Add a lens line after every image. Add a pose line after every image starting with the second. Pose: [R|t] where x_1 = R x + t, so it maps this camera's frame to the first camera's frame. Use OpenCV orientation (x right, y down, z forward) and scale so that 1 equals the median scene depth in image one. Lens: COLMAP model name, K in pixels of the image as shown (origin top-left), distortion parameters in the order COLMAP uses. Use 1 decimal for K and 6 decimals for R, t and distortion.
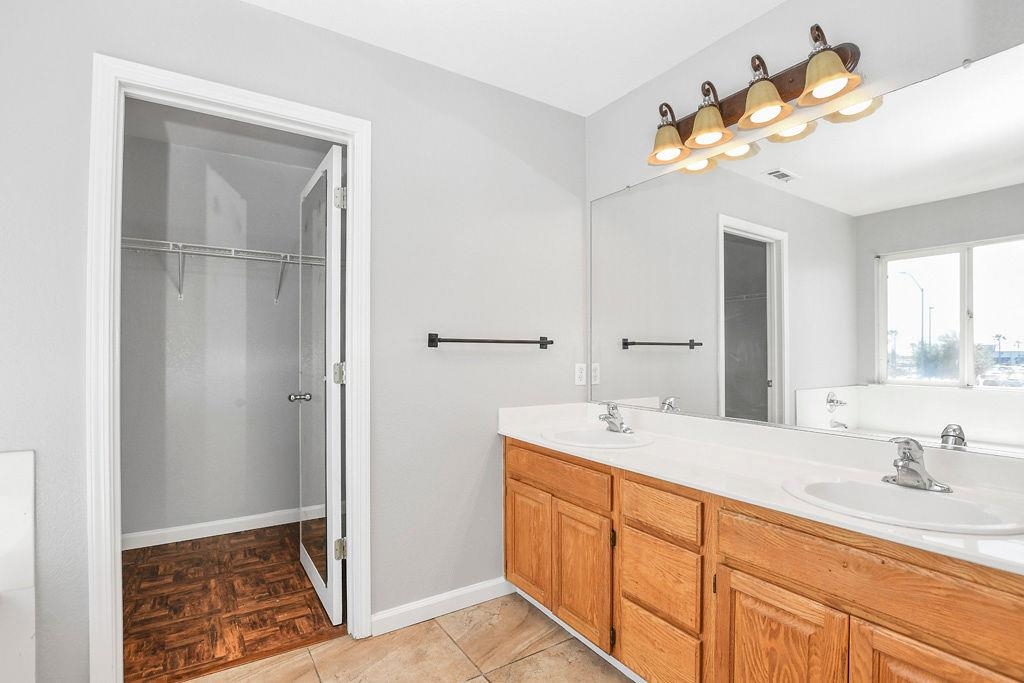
lens RADIAL K [[483.3, 0, 485.3], [0, 483.3, 347.5], [0, 0, 1]] dist [-0.024699, 0.004777]
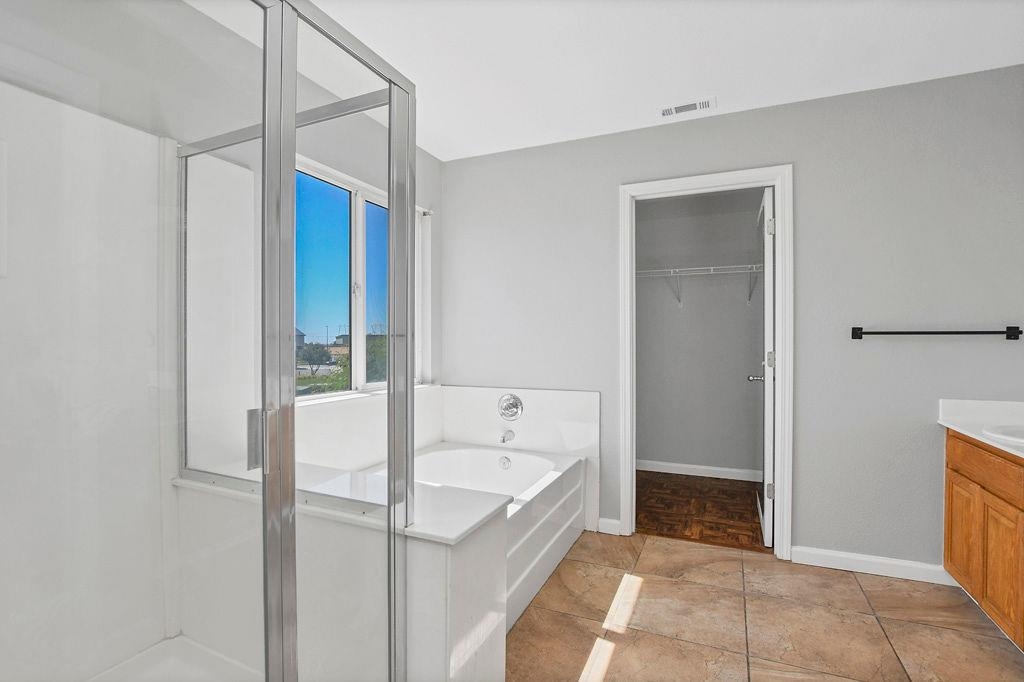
lens RADIAL K [[483.3, 0, 510.4], [0, 483.3, 341.2], [0, 0, 1]] dist [-0.024699, 0.004777]
pose [[0.565660, -0.002538, -0.824635, 0.374160], [0.006487, 0.999978, 0.001372, -0.002605], [0.824613, -0.006126, 0.565664, -0.335592]]
